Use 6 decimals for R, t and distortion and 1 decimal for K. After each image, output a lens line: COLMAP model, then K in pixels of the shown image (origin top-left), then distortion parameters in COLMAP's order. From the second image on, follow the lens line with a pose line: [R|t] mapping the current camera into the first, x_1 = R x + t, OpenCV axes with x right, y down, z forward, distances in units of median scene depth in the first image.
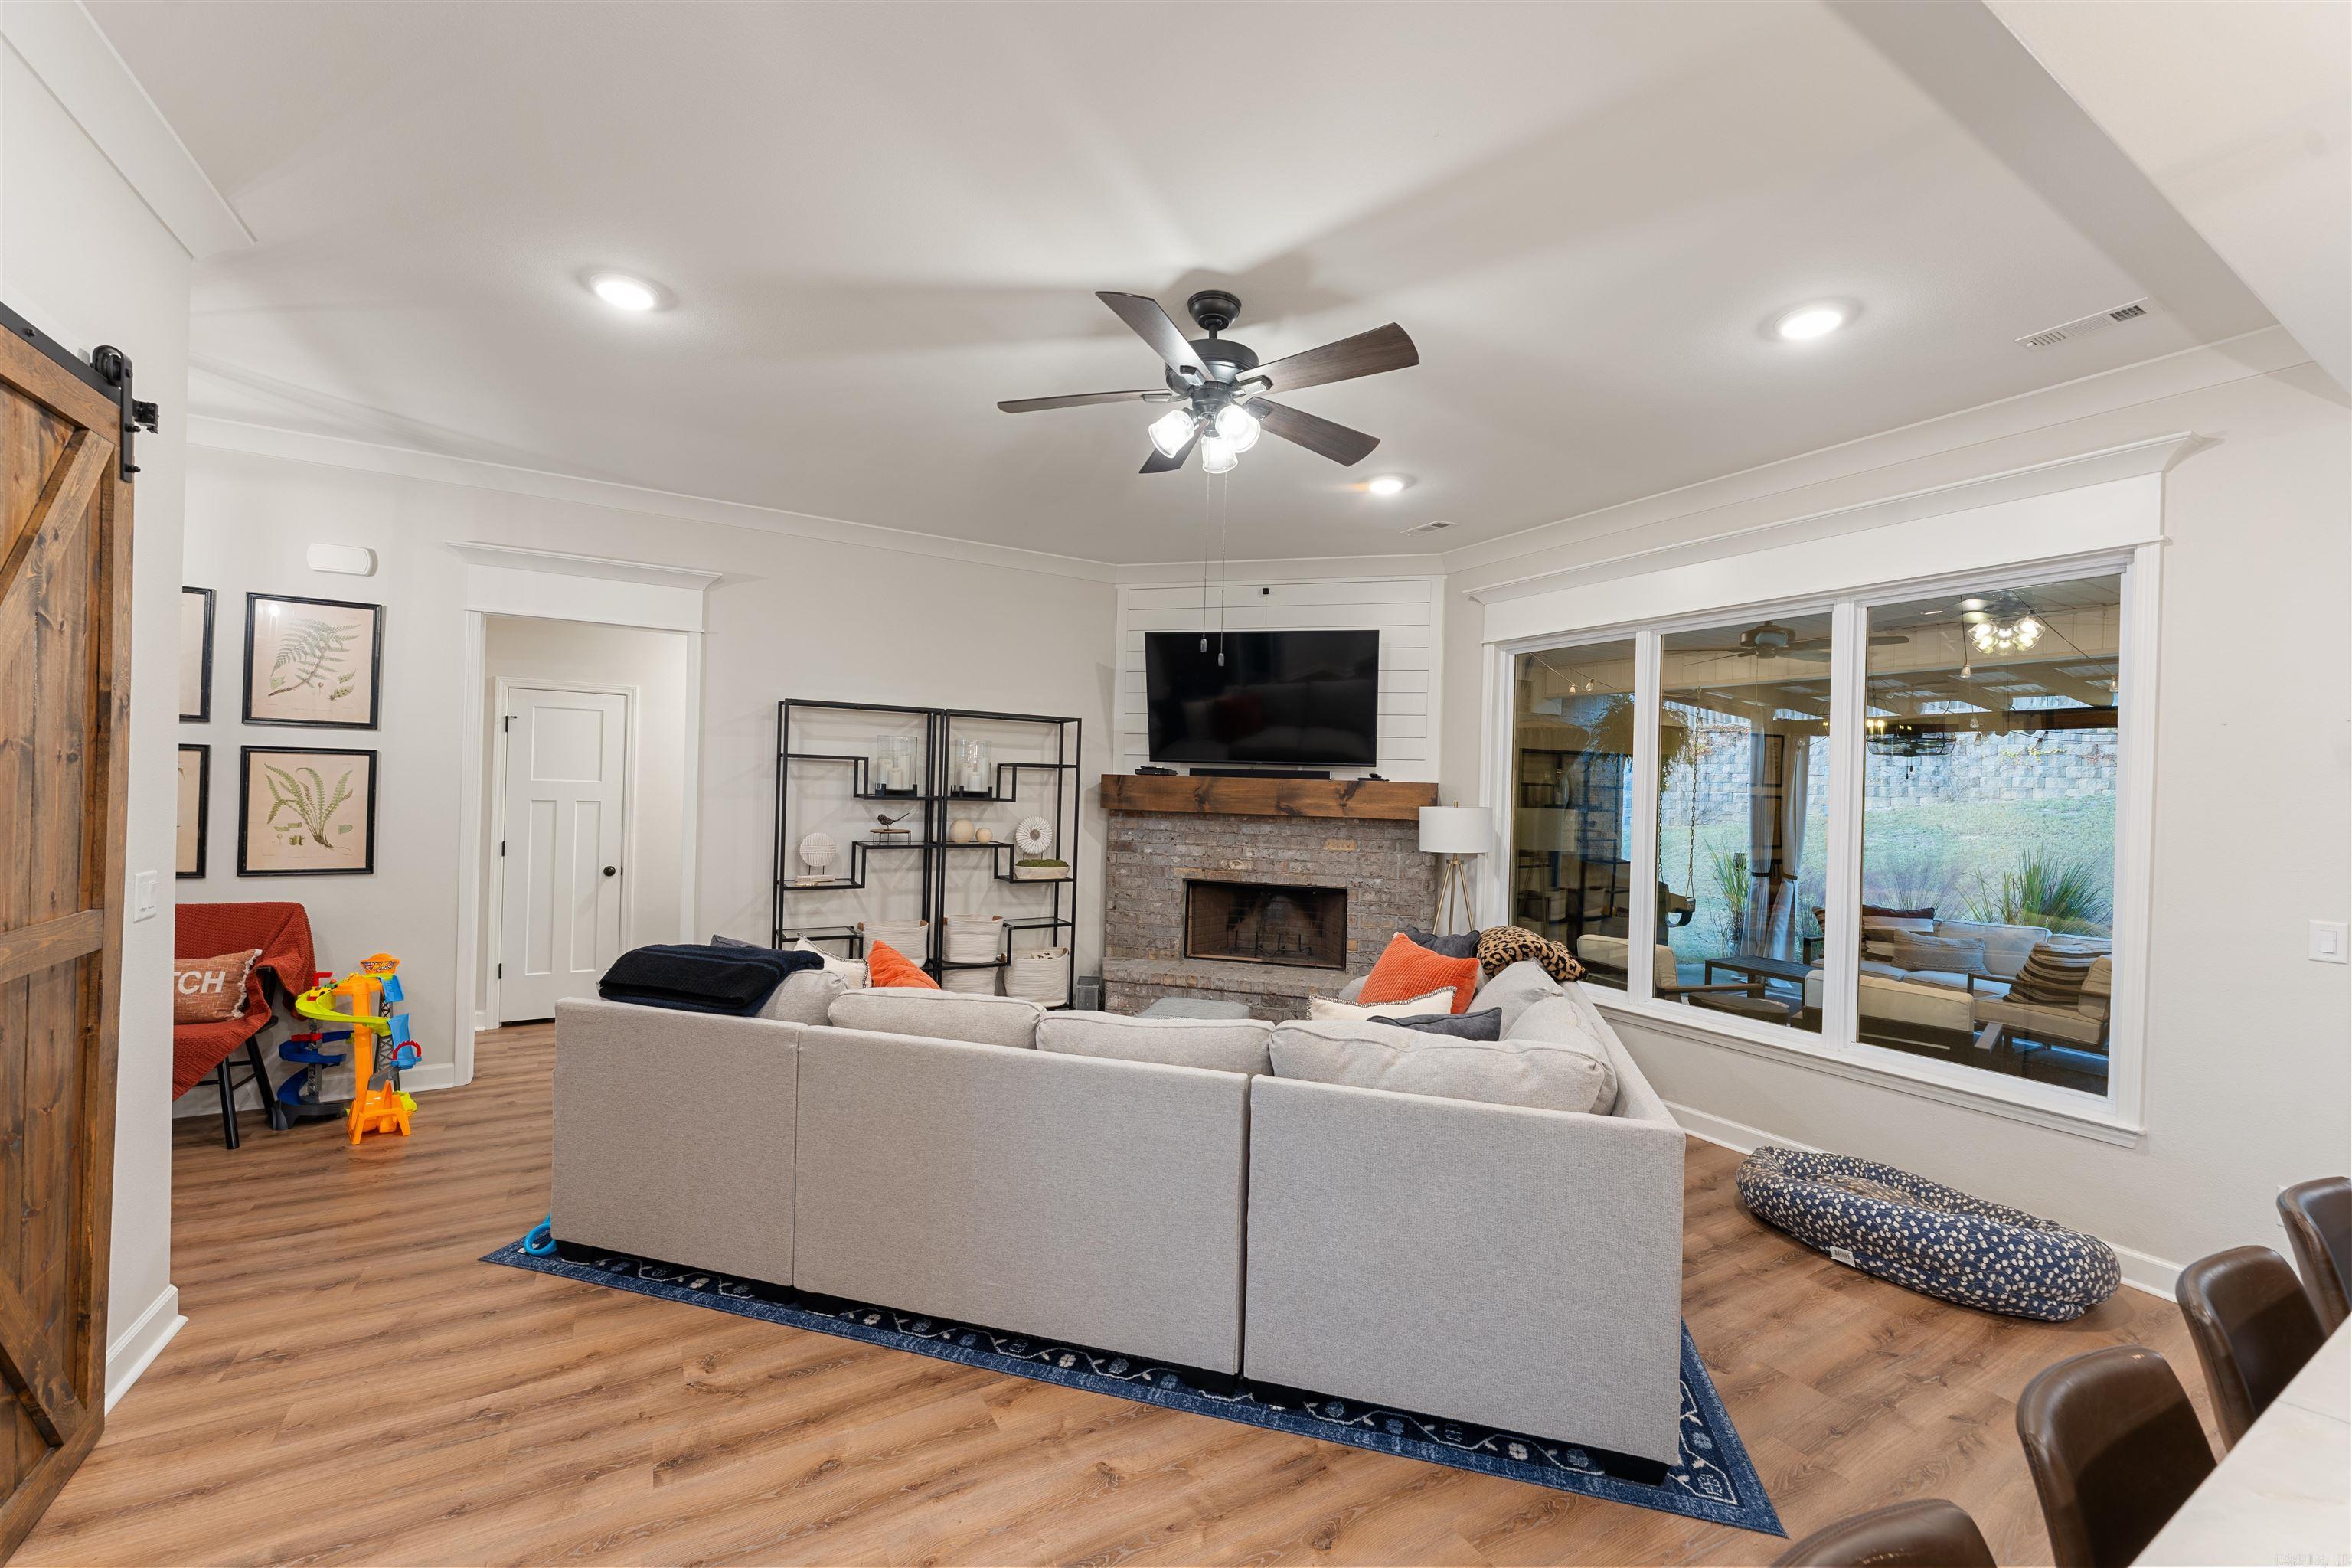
lens RADIAL K [[945.8, 0, 1180.1], [0, 945.8, 789.3], [0, 0, 1]] dist [0.000993, -0.001107]
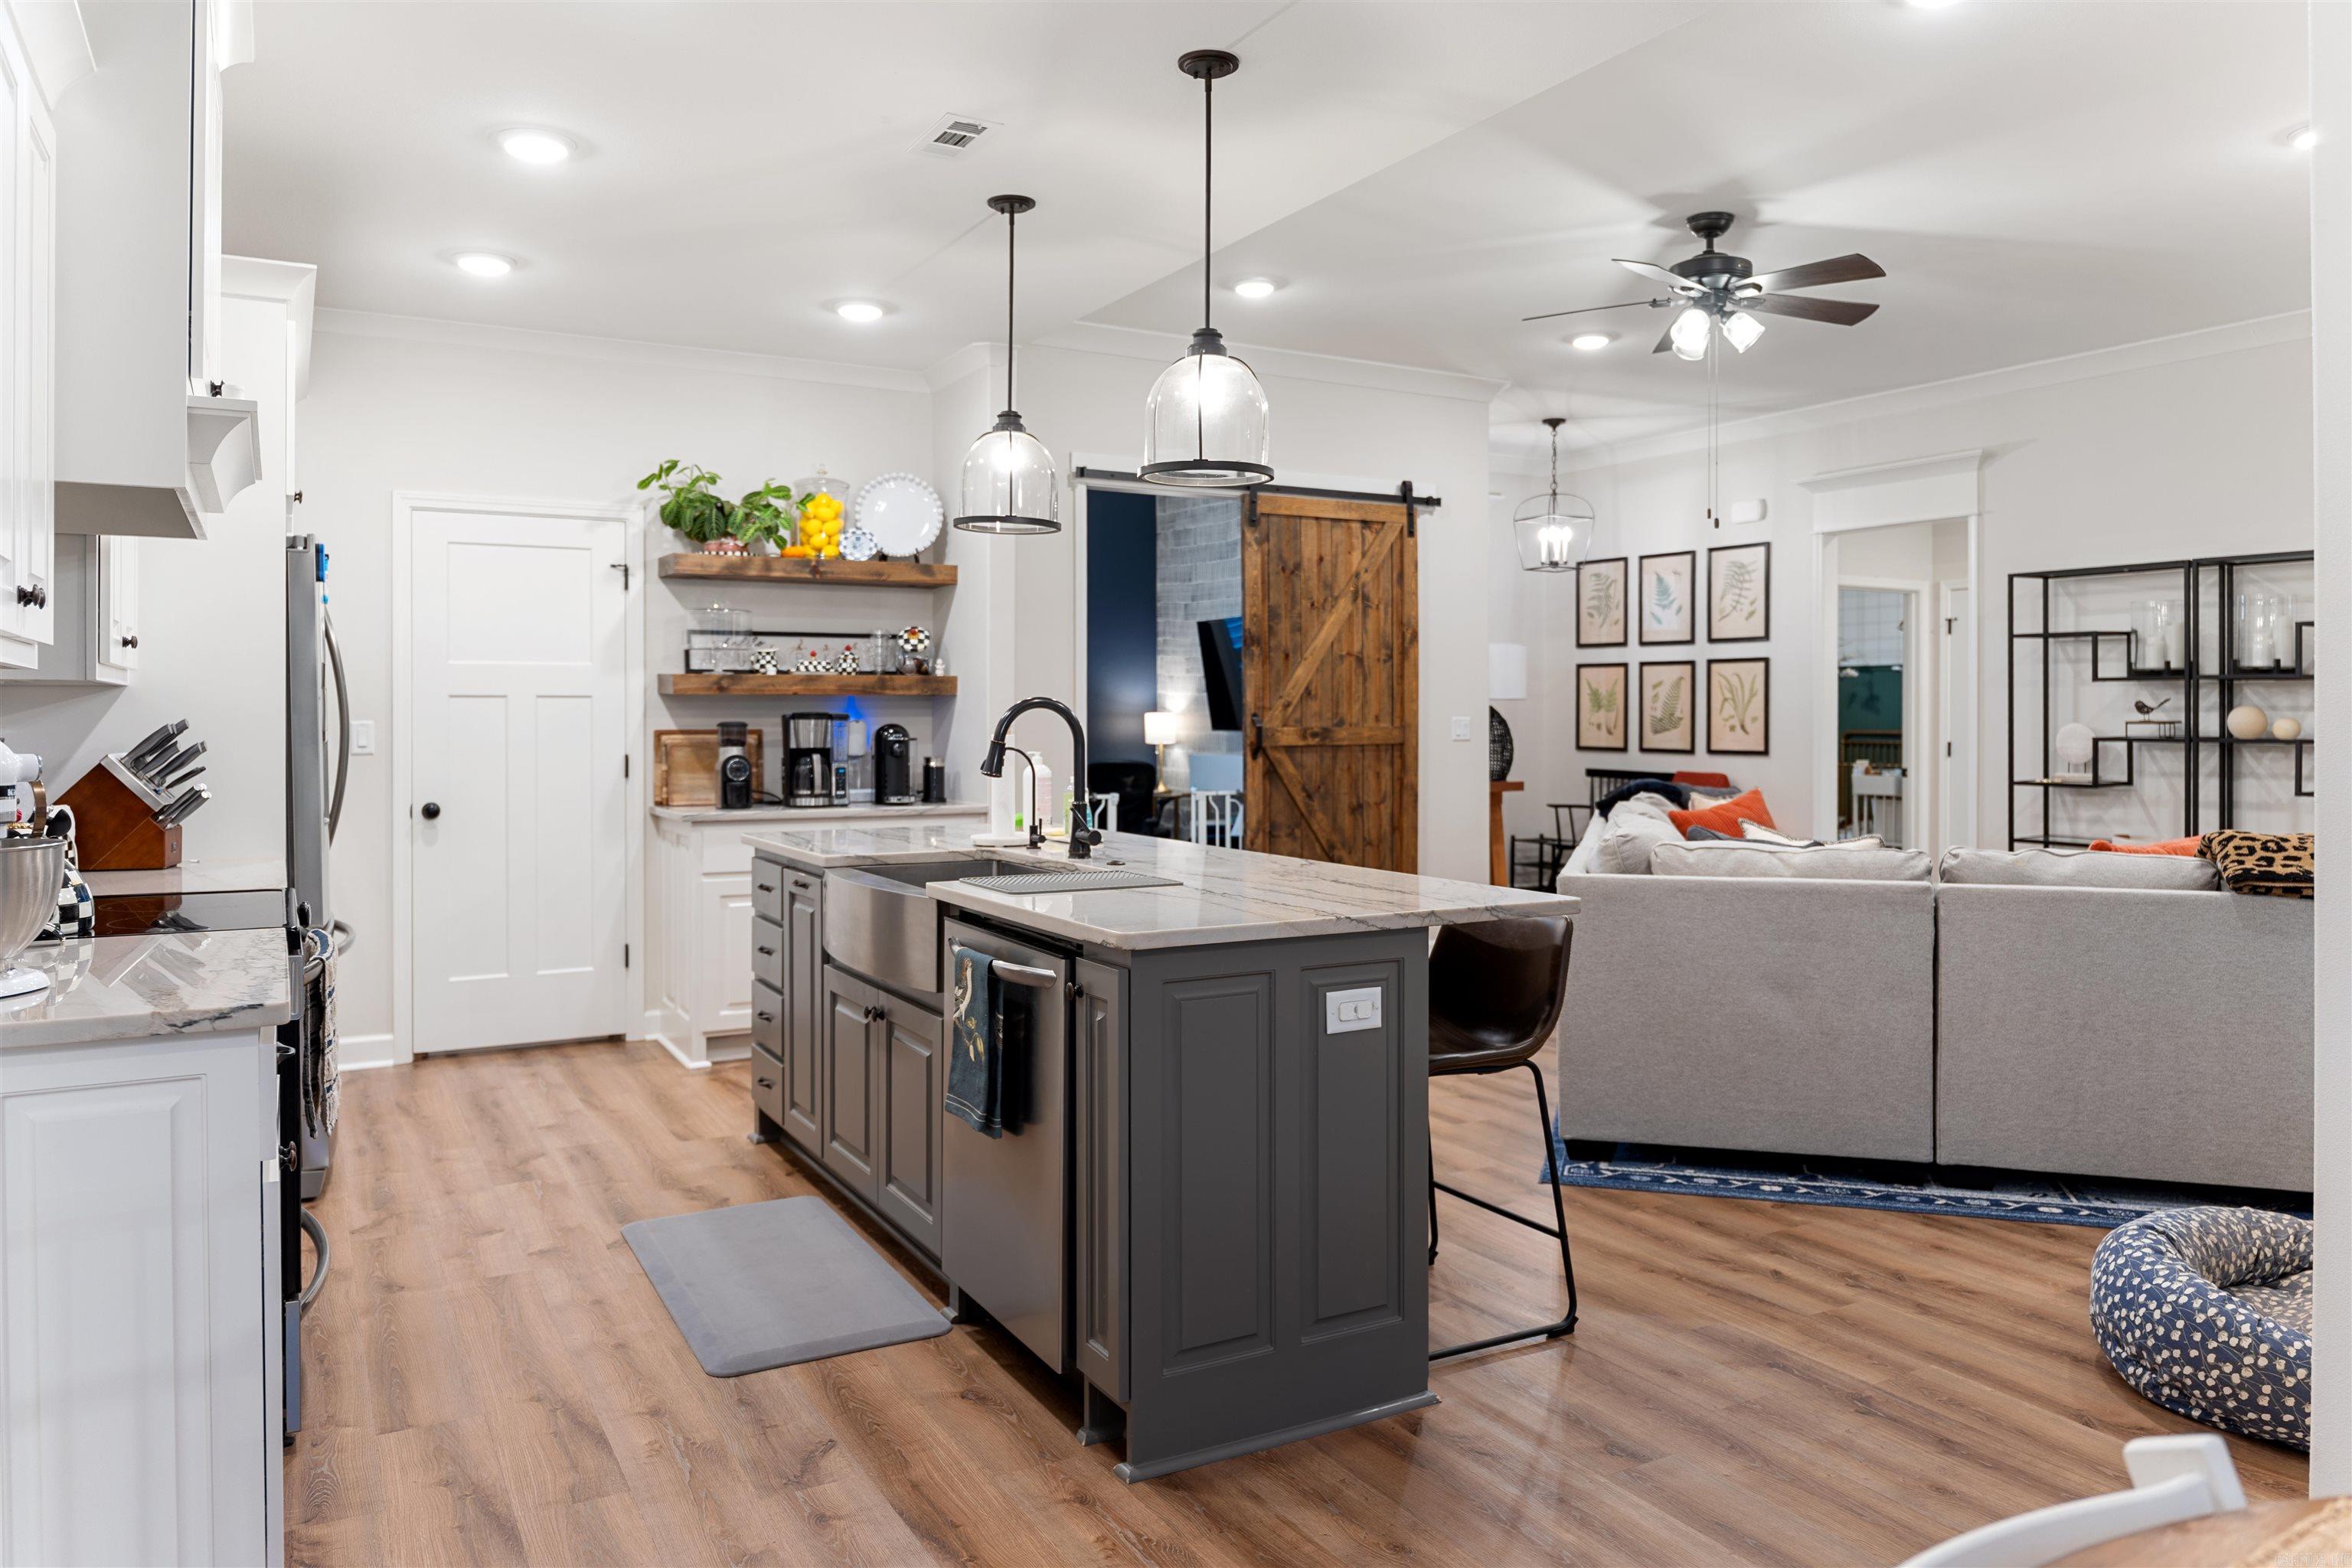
lens RADIAL K [[1615.3, 0, 1187.0], [0, 1615.3, 711.6], [0, 0, 1]] dist [-0.008255, -0.002352]
pose [[-0.013332, -0.030091, -0.999458, 1.331132], [-0.005492, 0.999534, -0.030020, 0.101984], [0.999896, 0.005089, -0.013491, 0.259229]]
